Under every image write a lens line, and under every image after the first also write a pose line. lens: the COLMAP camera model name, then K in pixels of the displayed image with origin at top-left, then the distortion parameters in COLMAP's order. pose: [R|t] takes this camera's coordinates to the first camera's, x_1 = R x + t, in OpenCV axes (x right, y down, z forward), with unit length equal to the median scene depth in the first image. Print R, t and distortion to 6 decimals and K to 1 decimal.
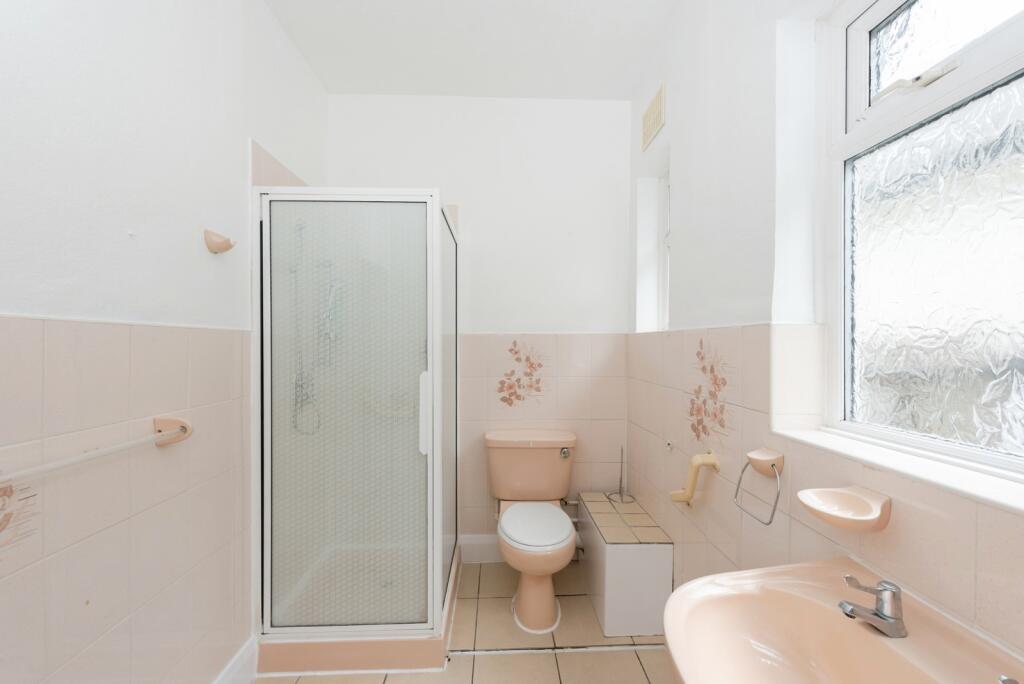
lens RADIAL K [[403.6, 0, 510.3], [0, 403.6, 344.1], [0, 0, 1]] dist [0.000979, -0.001266]
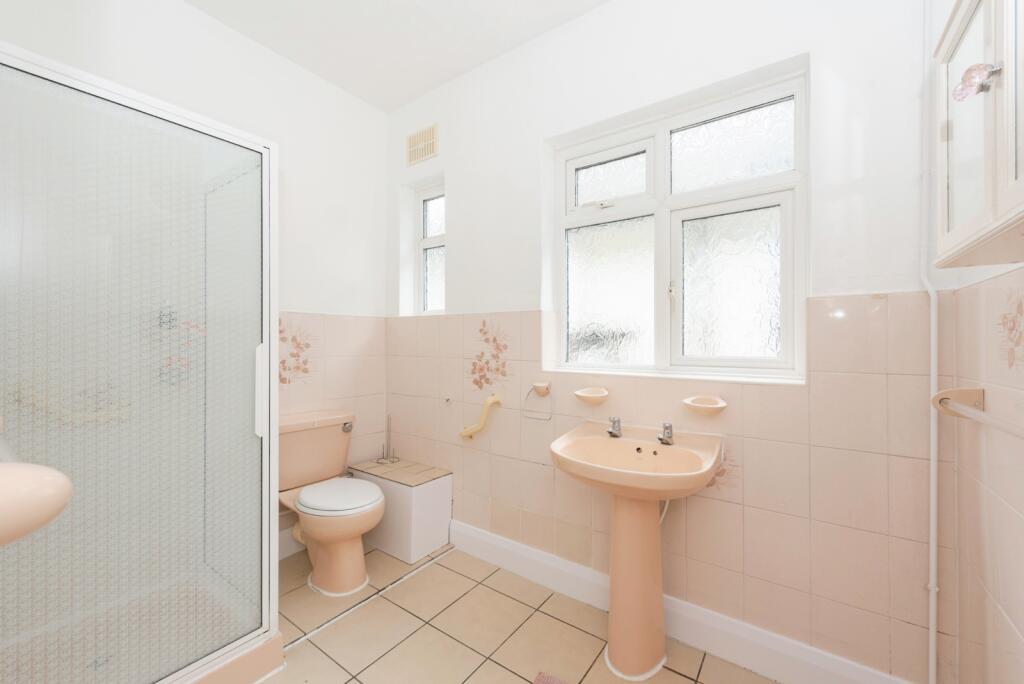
lens RADIAL K [[403.6, 0, 534.7], [0, 403.6, 341.4], [0, 0, 1]] dist [0.000979, -0.001266]
pose [[0.582005, 0.001159, 0.813185, -0.556604], [-0.001361, 0.999999, -0.000452, 0.059946], [-0.813184, -0.000844, 0.582006, -0.002580]]
